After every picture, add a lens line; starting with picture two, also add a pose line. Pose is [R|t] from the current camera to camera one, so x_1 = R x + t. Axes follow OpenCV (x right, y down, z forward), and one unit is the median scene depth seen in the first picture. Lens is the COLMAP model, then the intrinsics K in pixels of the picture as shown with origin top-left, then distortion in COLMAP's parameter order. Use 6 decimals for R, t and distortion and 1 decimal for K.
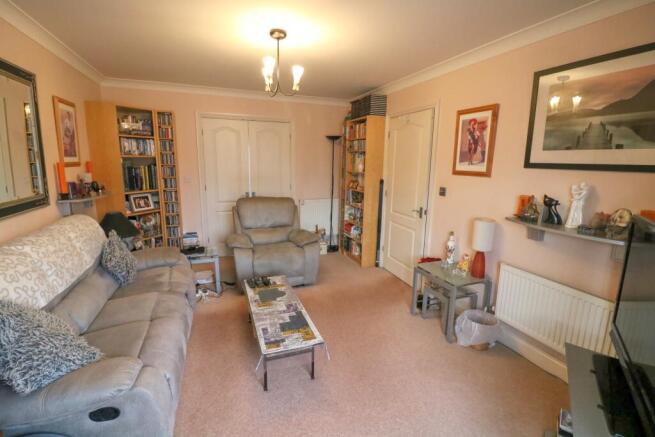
lens RADIAL K [[309.6, 0, 327.2], [0, 309.6, 213.9], [0, 0, 1]] dist [-0.000062, -0.009163]
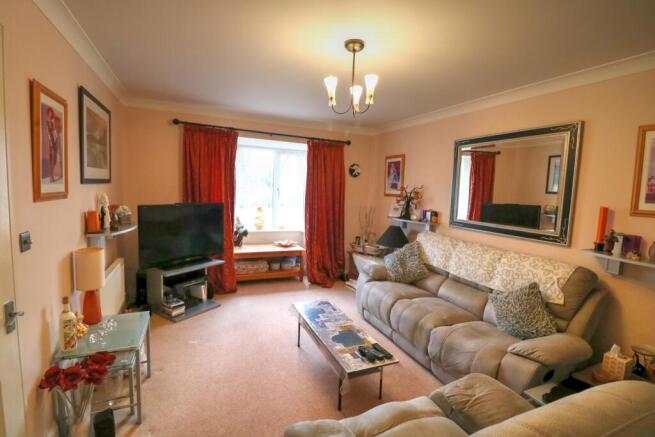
lens RADIAL K [[309.6, 0, 327.2], [0, 309.6, 213.9], [0, 0, 1]] dist [-0.000062, -0.009163]
pose [[-0.997129, -0.049284, -0.057488, -0.056888], [-0.062192, 0.966124, 0.250471, -0.333634], [0.043196, 0.253327, -0.966416, 1.910311]]
